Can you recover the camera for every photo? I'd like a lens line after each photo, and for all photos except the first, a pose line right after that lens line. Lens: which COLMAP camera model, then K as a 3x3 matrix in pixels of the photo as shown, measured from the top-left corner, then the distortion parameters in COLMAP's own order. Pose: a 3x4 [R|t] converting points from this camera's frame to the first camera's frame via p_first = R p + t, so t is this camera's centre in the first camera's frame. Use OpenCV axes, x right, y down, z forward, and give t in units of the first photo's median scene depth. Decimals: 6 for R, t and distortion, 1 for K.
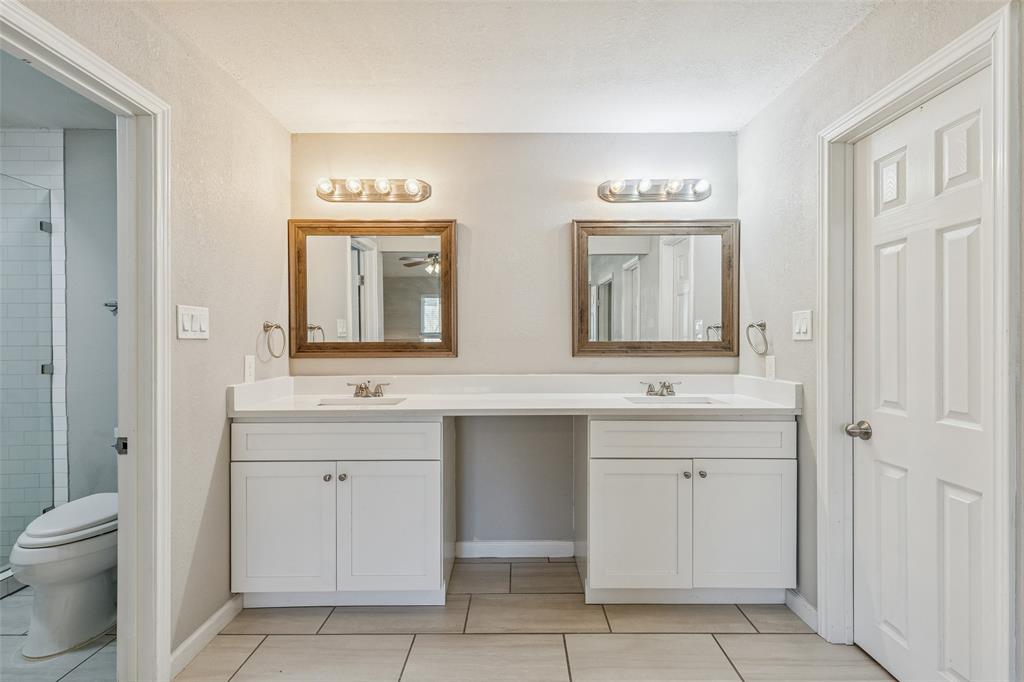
lens RADIAL K [[466.9, 0, 515.7], [0, 466.9, 342.1], [0, 0, 1]] dist [-0.001899, -0.000507]
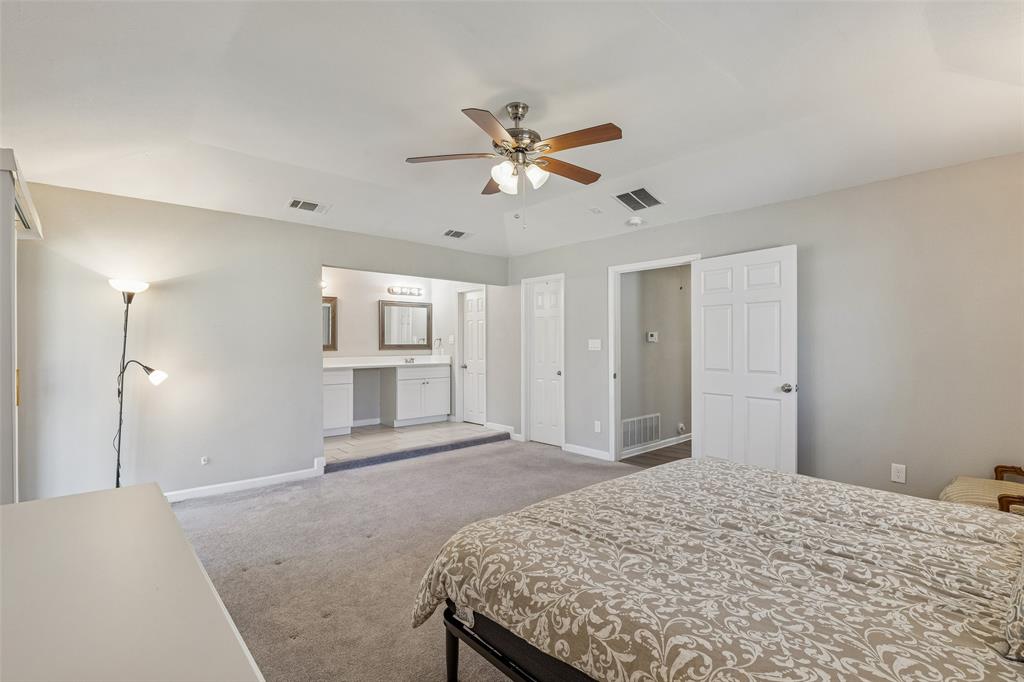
lens RADIAL K [[483.7, 0, 512.6], [0, 483.7, 342.9], [0, 0, 1]] dist [-0.001333, 0.000129]
pose [[0.750631, 0.001085, 0.660720, -1.217201], [0.004045, 0.999972, -0.006237, 0.011026], [-0.660709, 0.007354, 0.750606, -1.716538]]
